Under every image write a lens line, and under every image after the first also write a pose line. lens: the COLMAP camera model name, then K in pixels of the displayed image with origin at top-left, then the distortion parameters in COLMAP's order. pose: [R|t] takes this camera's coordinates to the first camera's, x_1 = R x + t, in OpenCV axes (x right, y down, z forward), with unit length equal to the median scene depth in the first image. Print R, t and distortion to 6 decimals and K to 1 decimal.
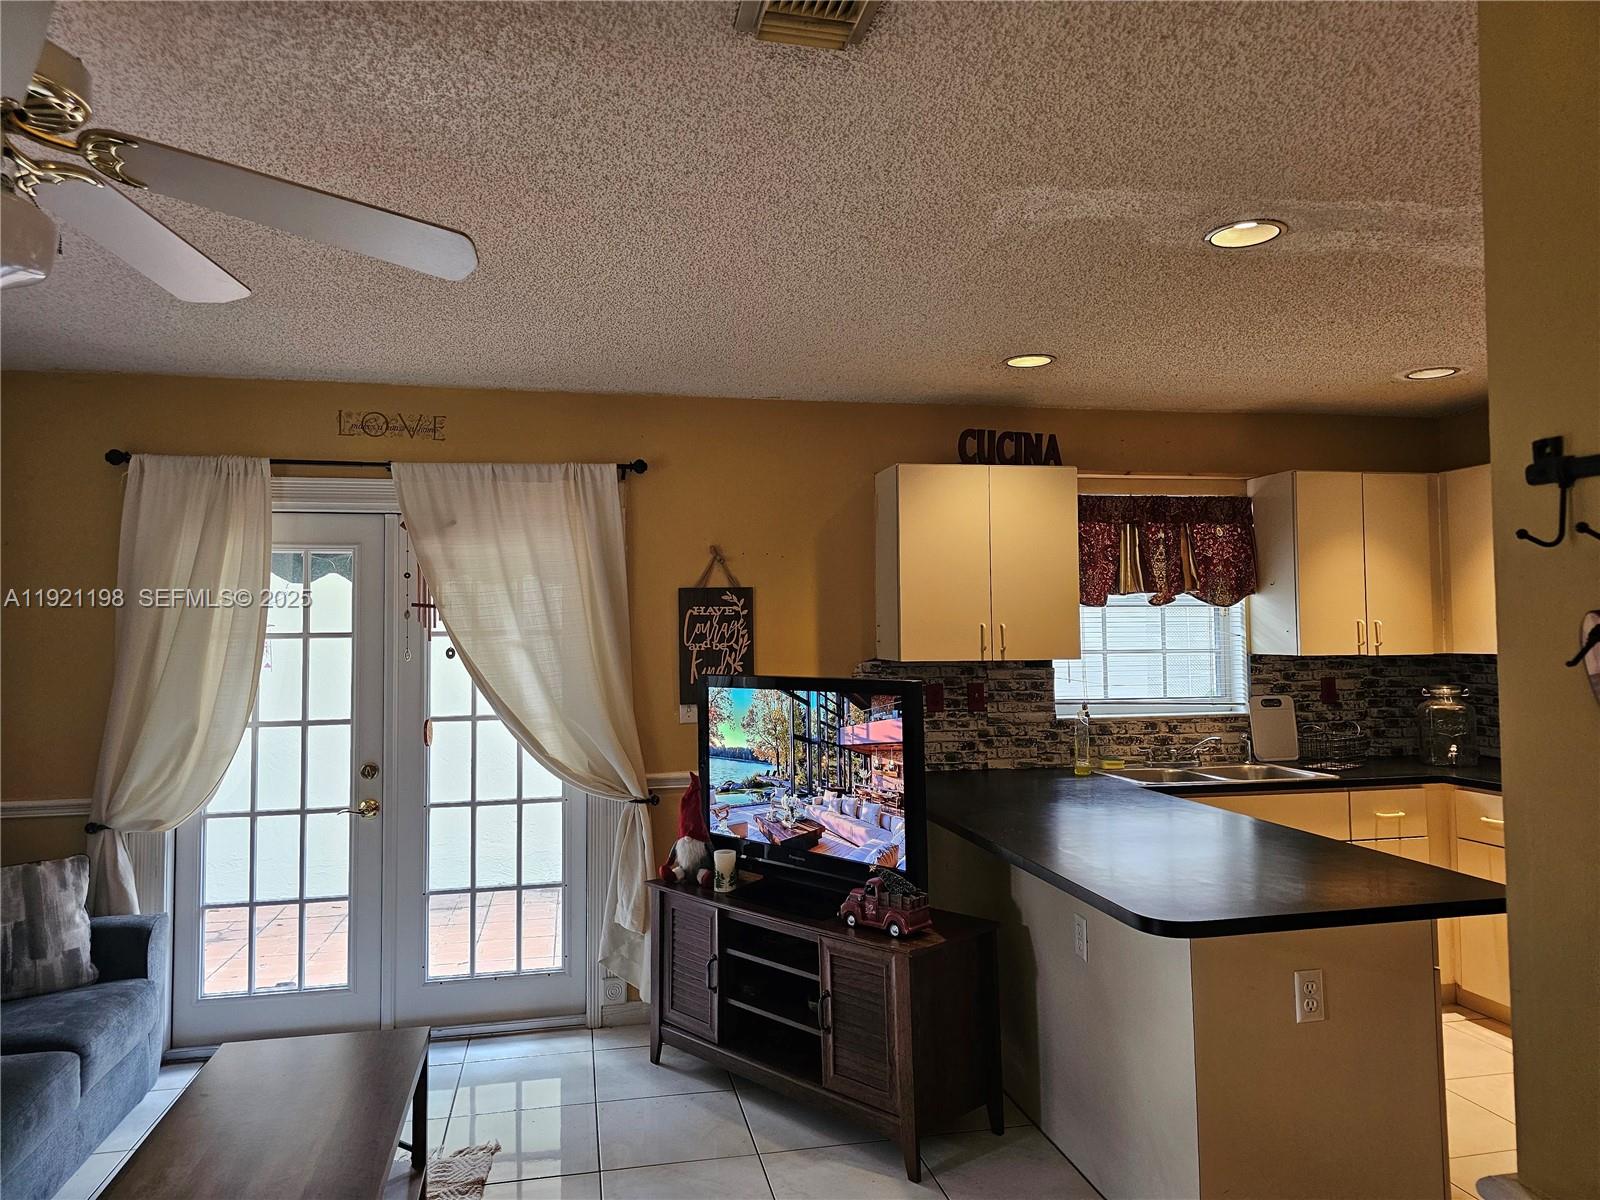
lens RADIAL K [[1068.9, 0, 781.4], [0, 1068.9, 590.3], [0, 0, 1]] dist [0.052504, -0.076009]
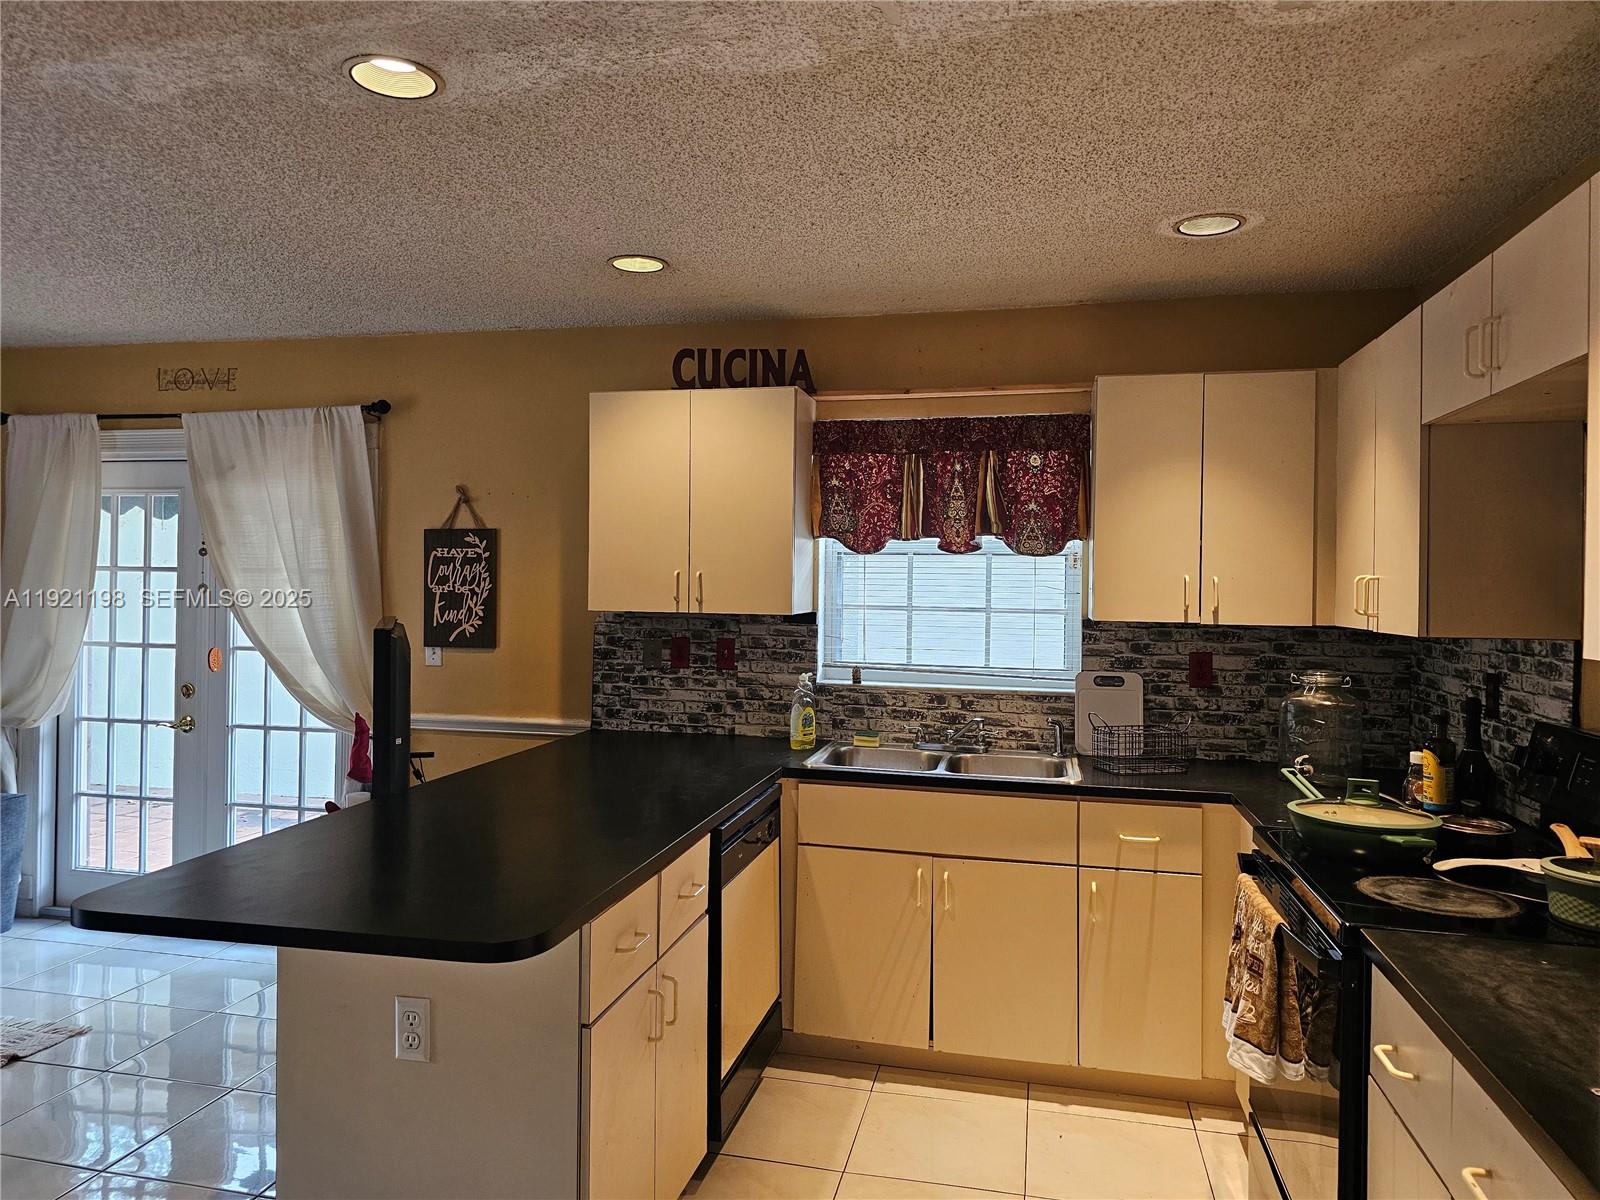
lens RADIAL K [[1069.7, 0, 800.0], [0, 1069.7, 600.0], [0, 0, 1]] dist [0.068065, -0.071702]
pose [[0.908089, 0.029522, -0.417735, 0.601325], [-0.006836, 0.998424, 0.055701, 0.004946], [0.418721, -0.047726, 0.906860, 0.218367]]
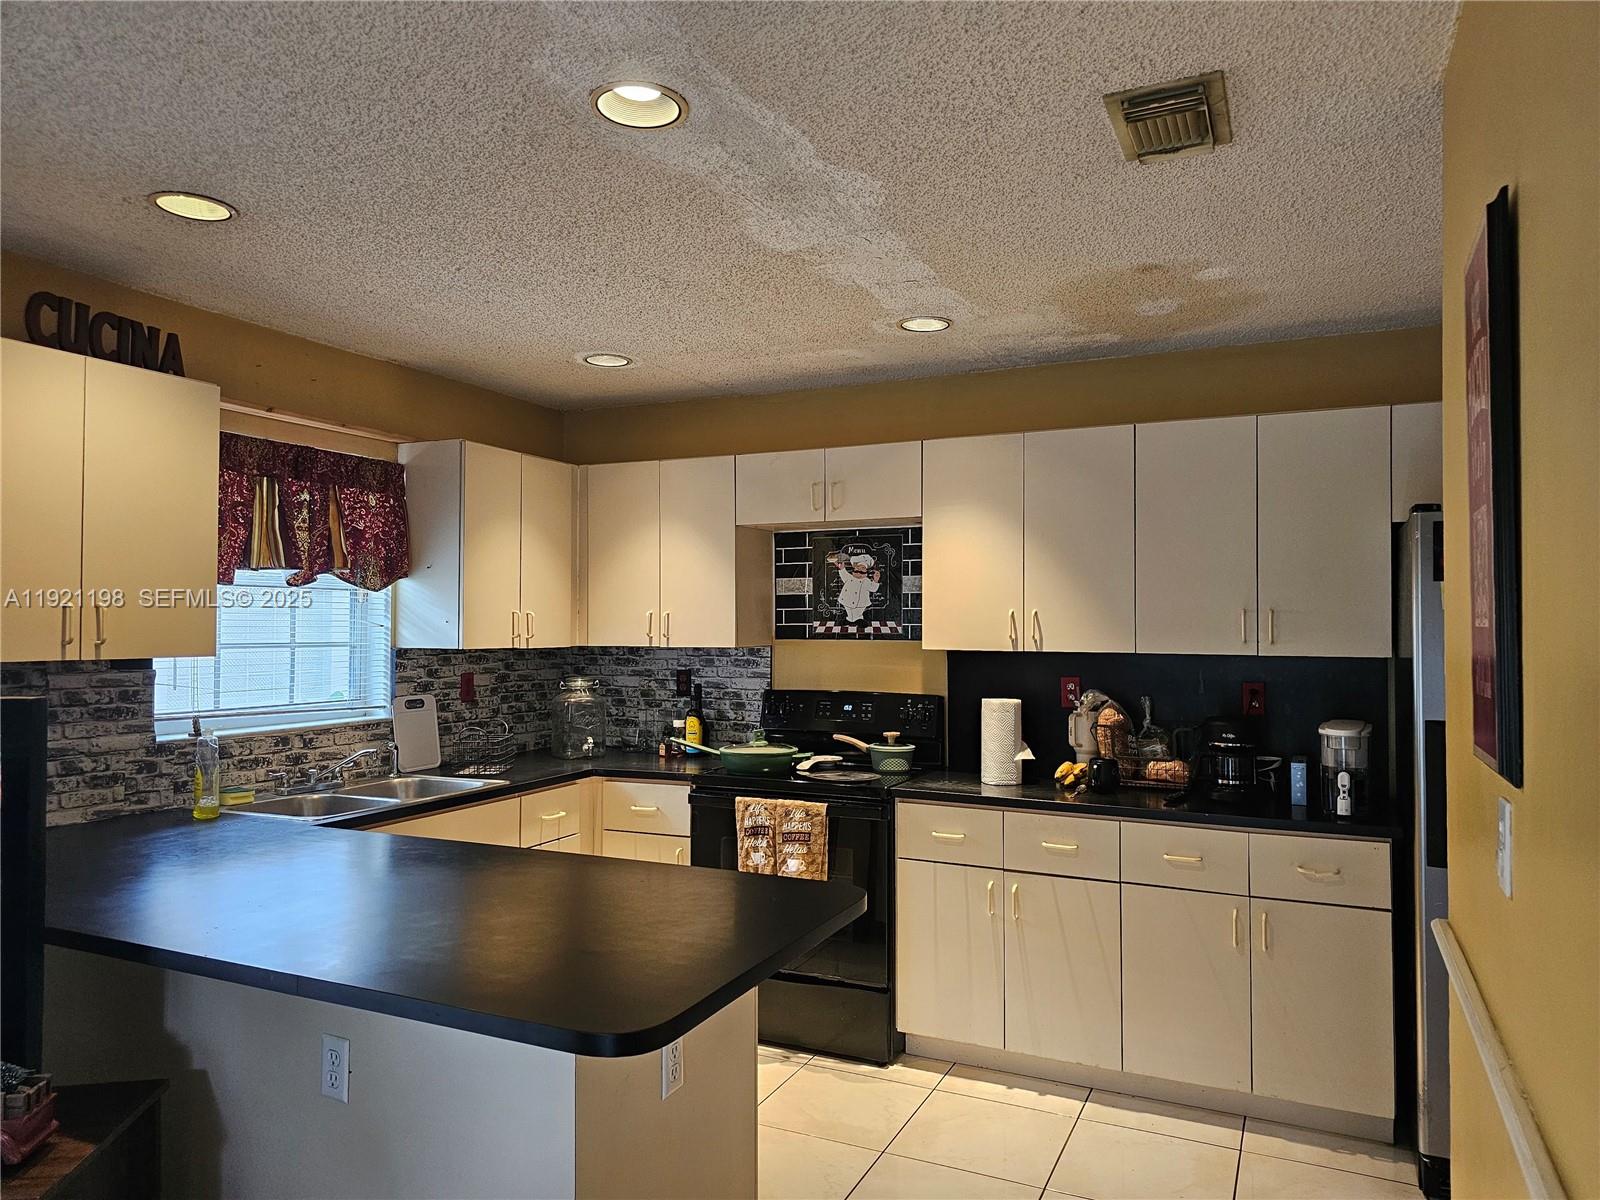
lens RADIAL K [[1069.7, 0, 800.0], [0, 1069.7, 600.0], [0, 0, 1]] dist [0.068065, -0.071702]
pose [[0.593369, 0.031448, 0.804316, -0.065995], [-0.041354, 0.999108, -0.008555, 0.016037], [-0.803868, -0.028186, 0.594140, 0.246354]]
